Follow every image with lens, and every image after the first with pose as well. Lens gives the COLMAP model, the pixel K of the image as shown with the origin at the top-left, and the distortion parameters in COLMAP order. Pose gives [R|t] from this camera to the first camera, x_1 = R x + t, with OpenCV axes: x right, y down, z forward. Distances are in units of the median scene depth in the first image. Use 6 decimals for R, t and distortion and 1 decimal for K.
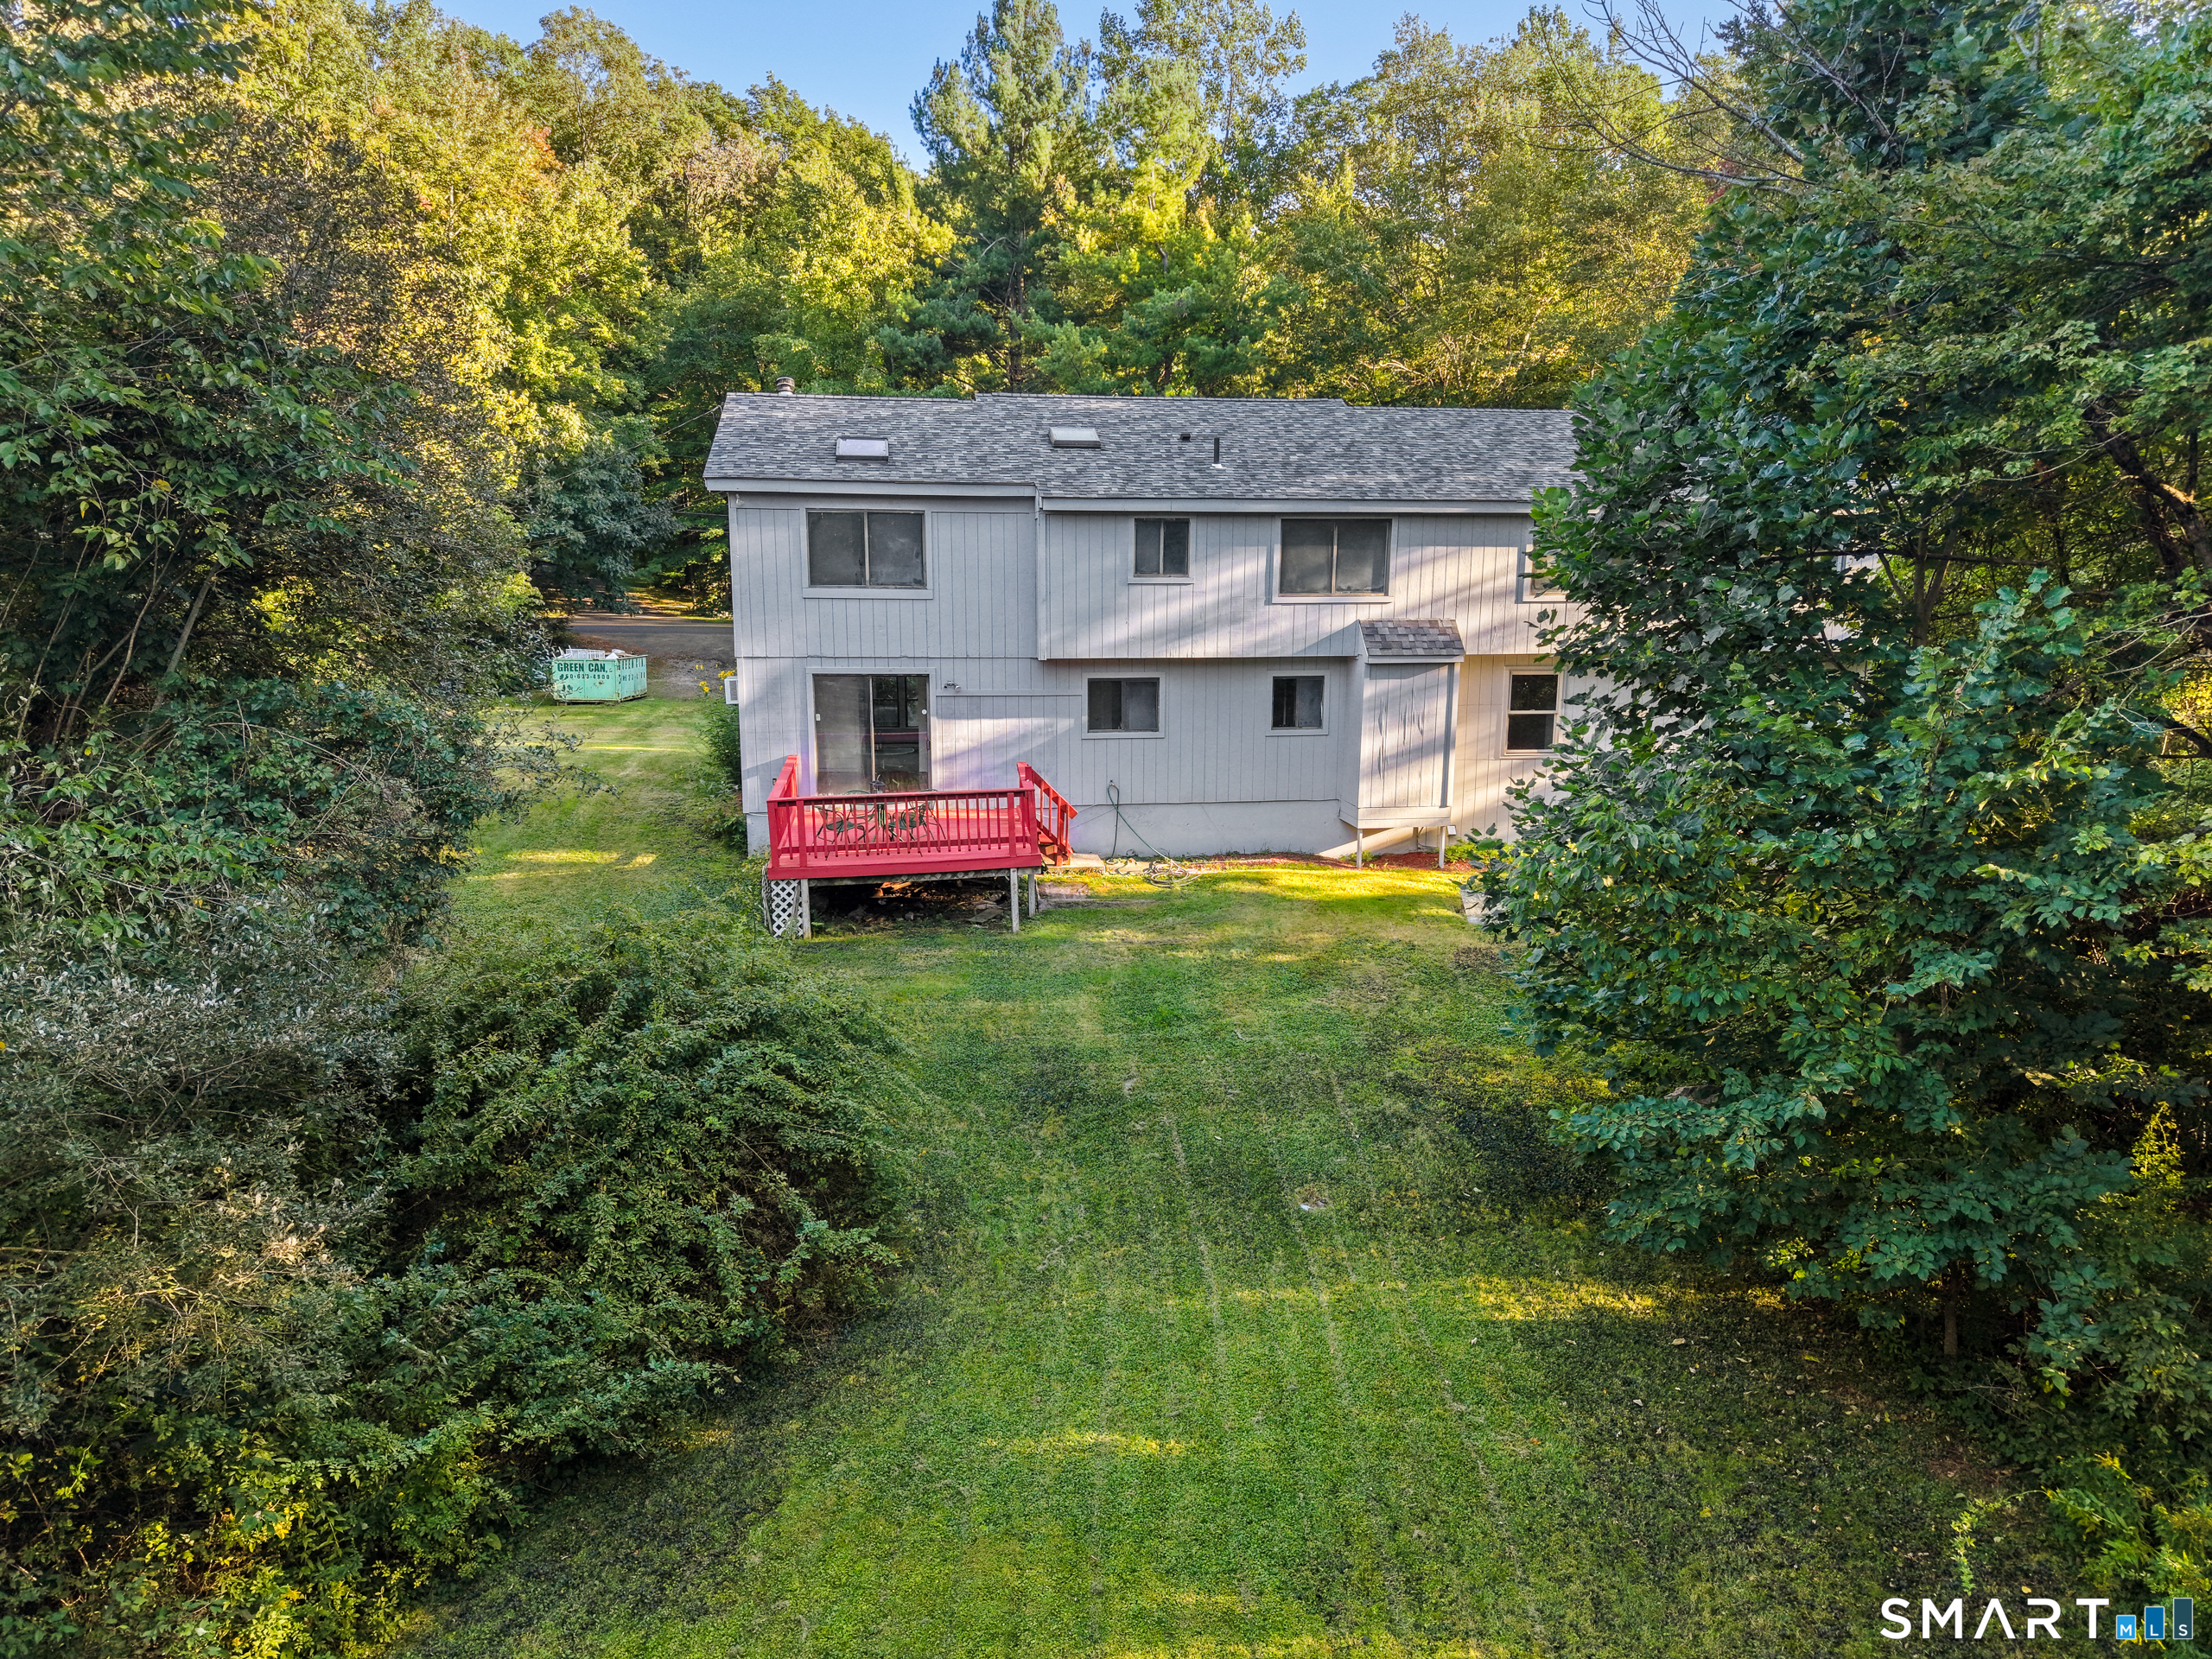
lens RADIAL K [[1513.4, 0, 1106.0], [0, 1513.4, 829.5], [0, 0, 1]] dist [0.064561, -0.102208]
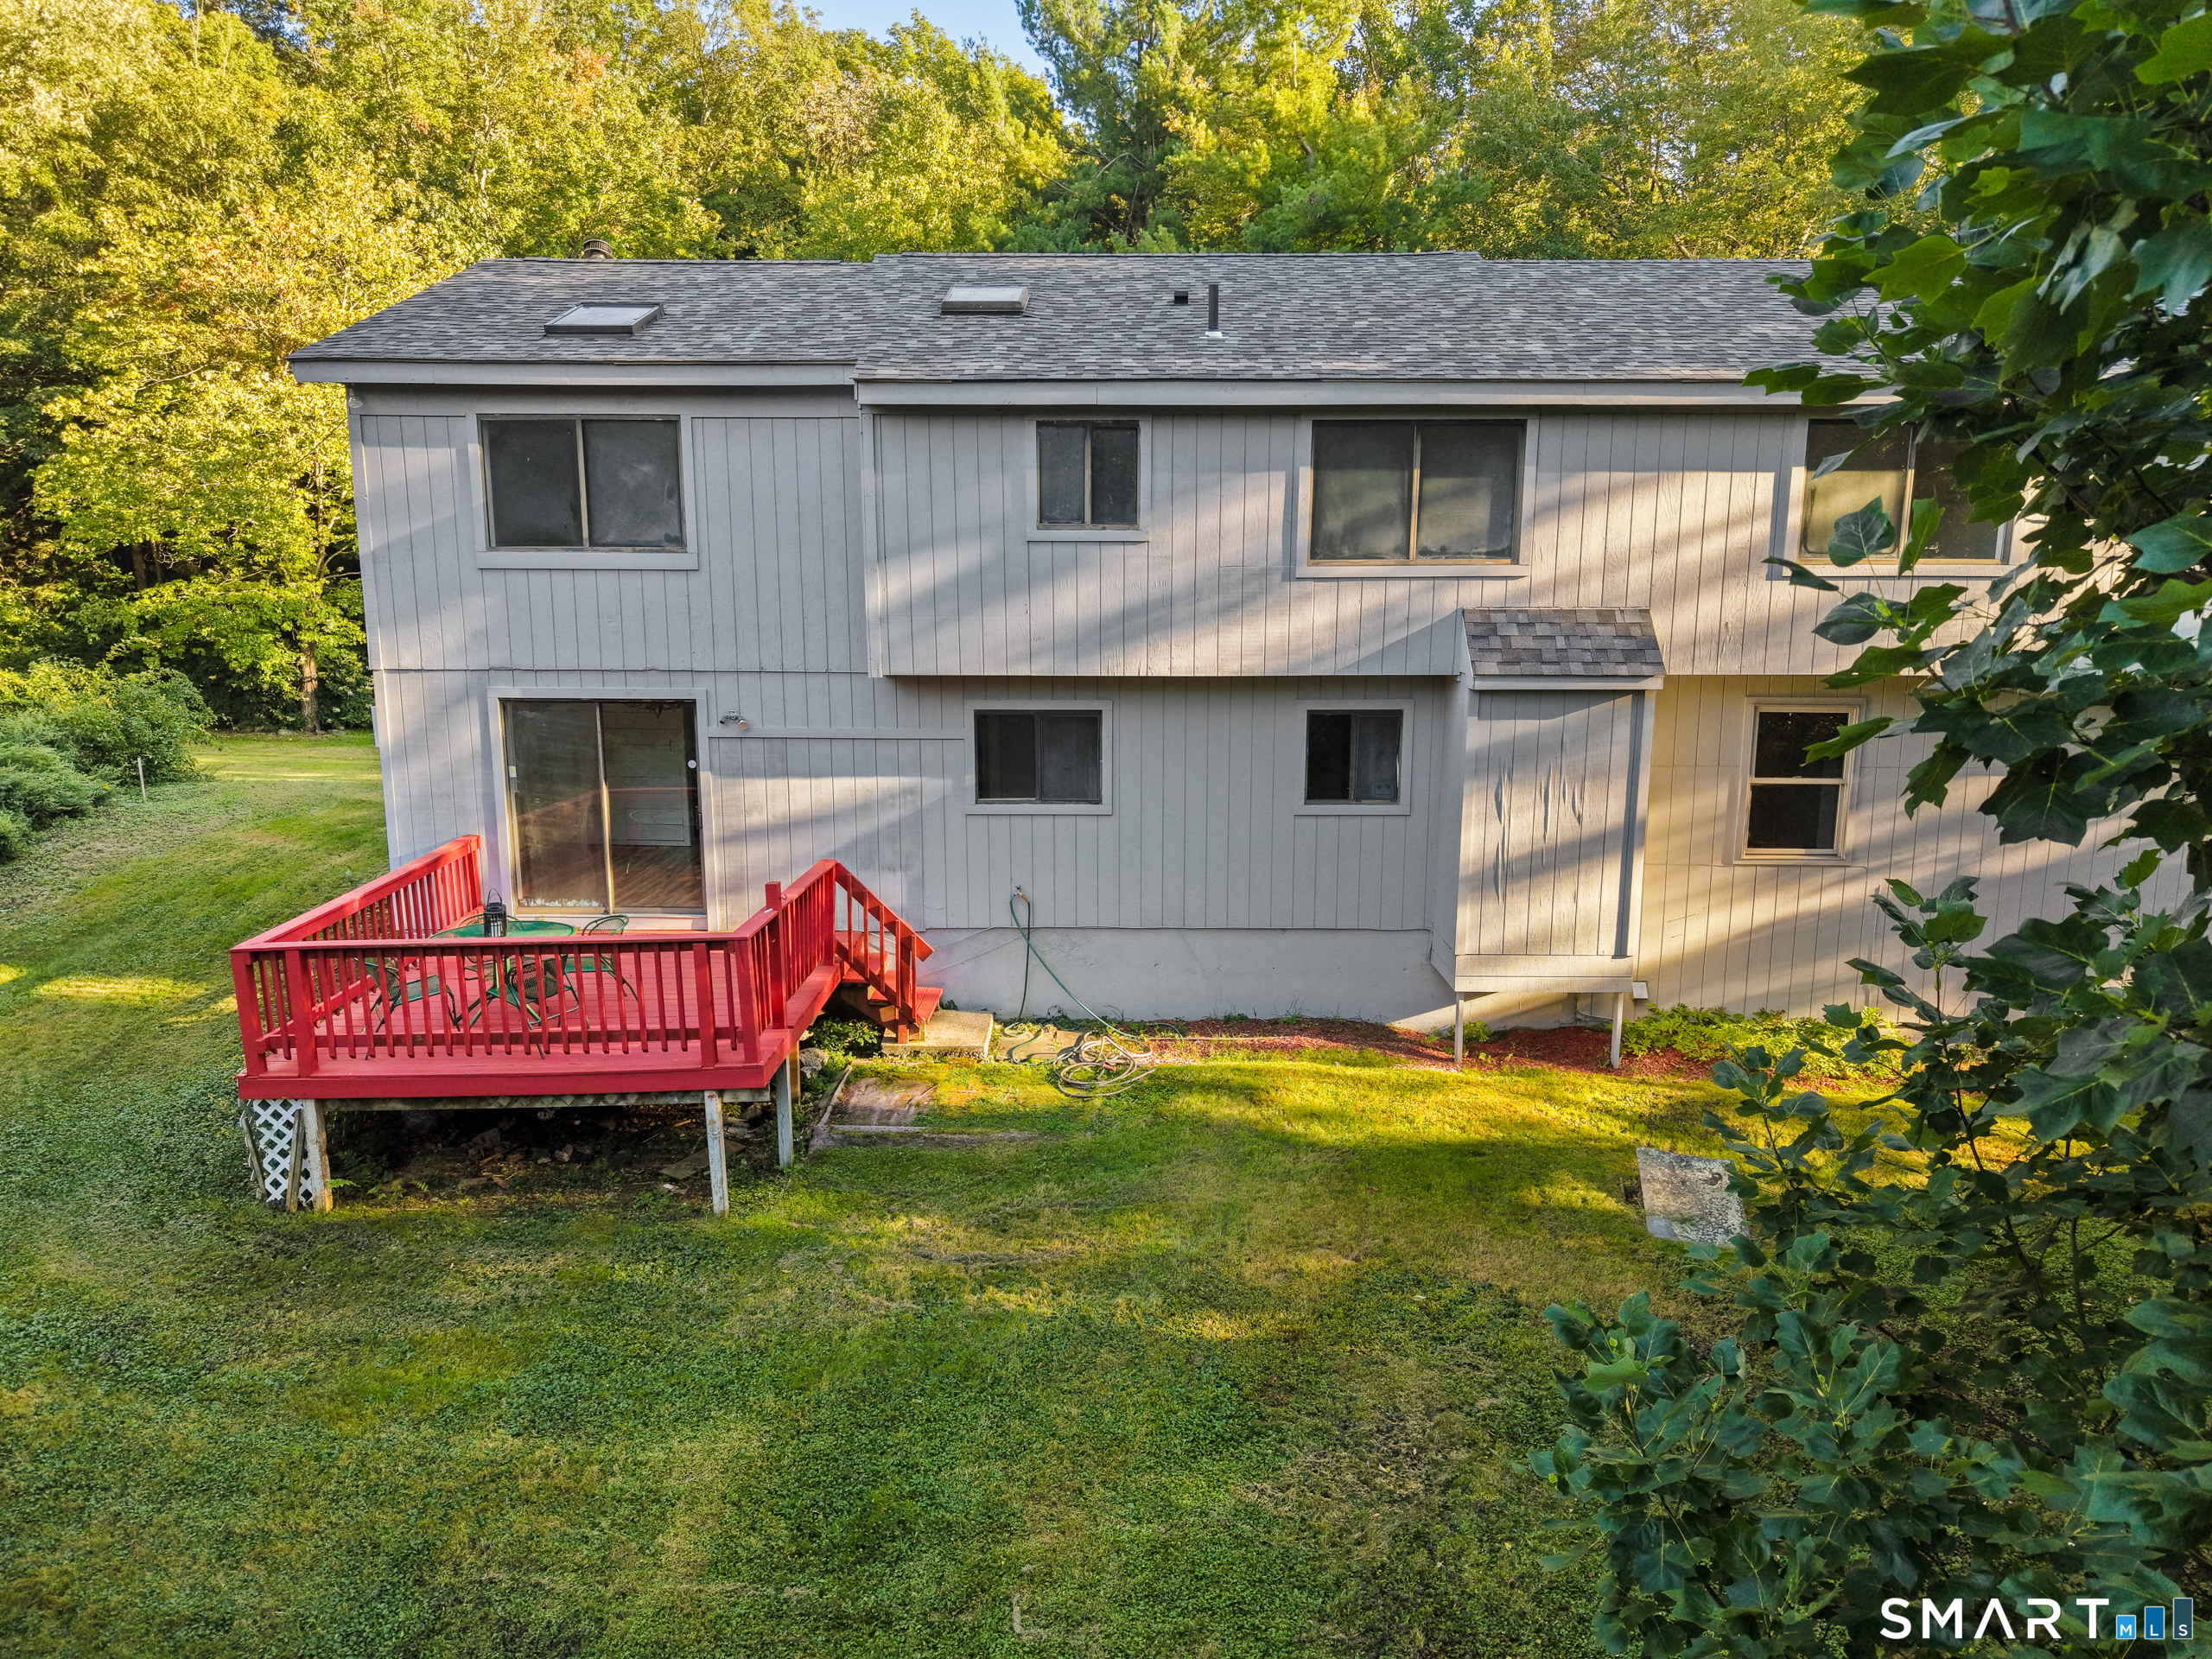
lens RADIAL K [[1513.4, 0, 1106.0], [0, 1513.4, 829.5], [0, 0, 1]] dist [0.064561, -0.102208]
pose [[0.988575, 0.023719, -0.148850, 0.124584], [-0.024295, 0.999703, -0.002053, -0.055418], [0.148757, 0.005645, 0.988858, 0.447764]]
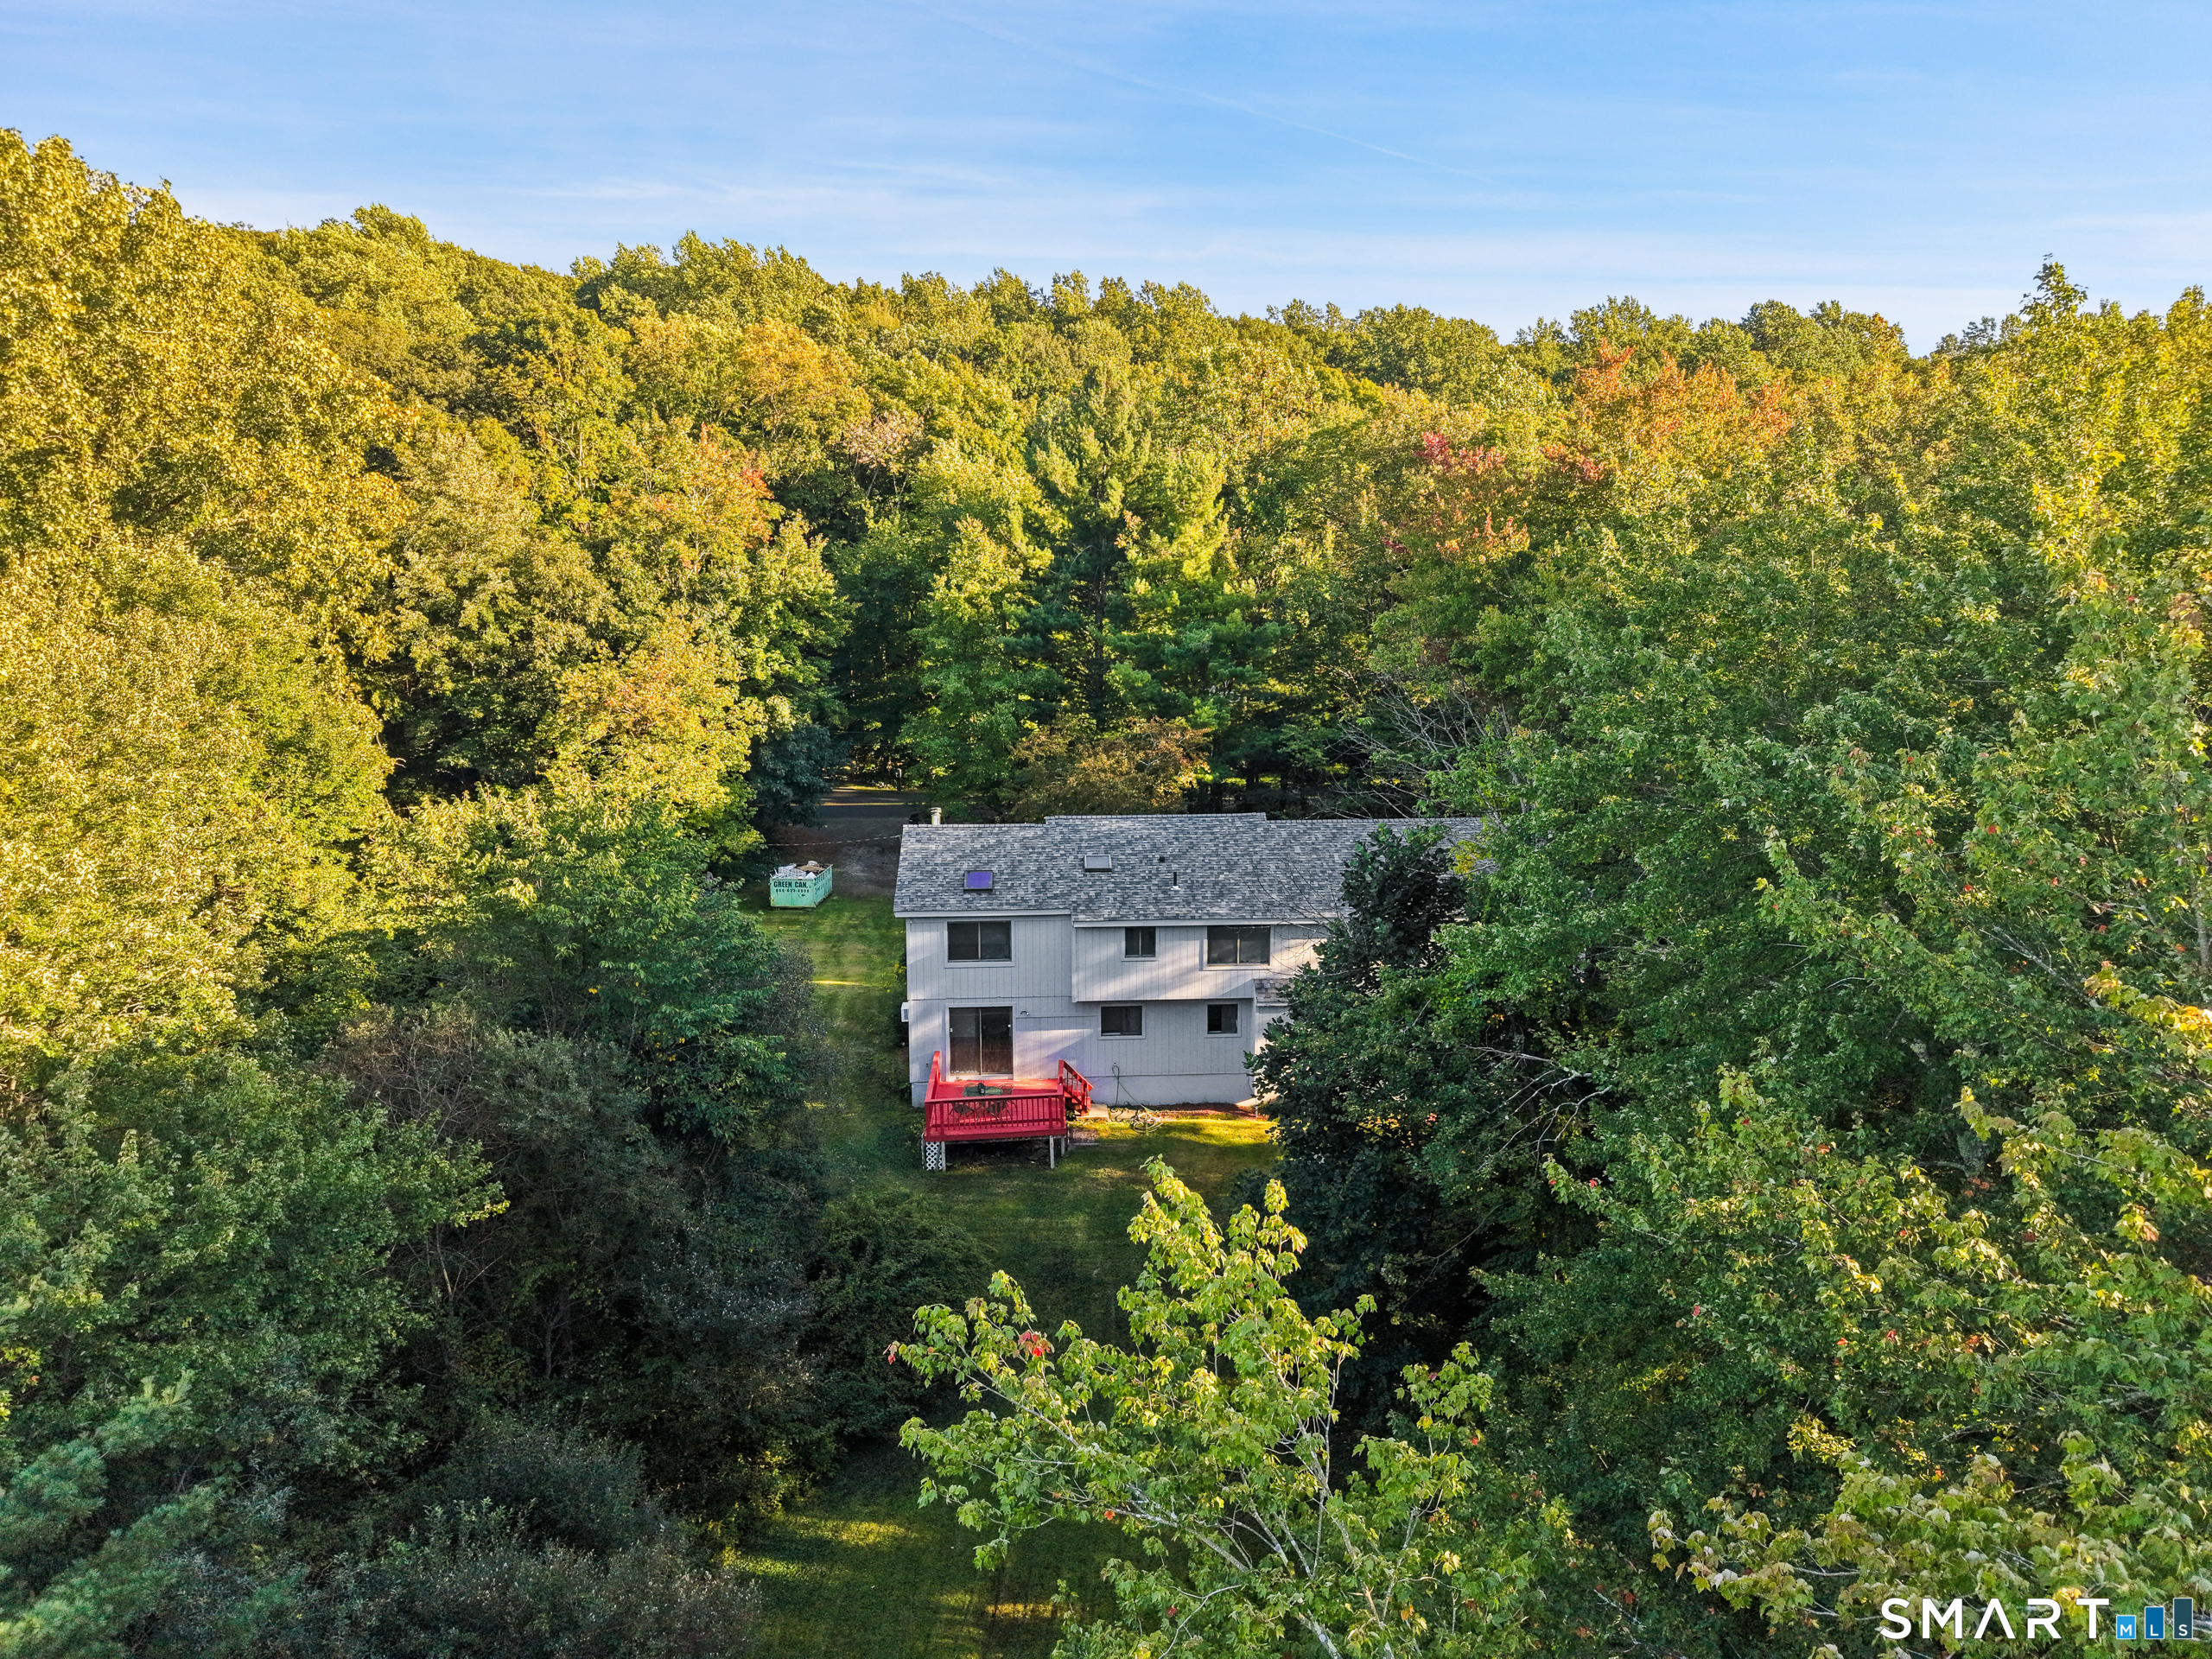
lens RADIAL K [[1489.1, 0, 1106.0], [0, 1489.1, 829.5], [0, 0, 1]] dist [0.042589, -0.000573]
pose [[0.996570, 0.007824, -0.082387, 0.137081], [-0.008280, 0.999952, -0.005199, -0.302595], [0.082343, 0.005864, 0.996587, -0.746977]]
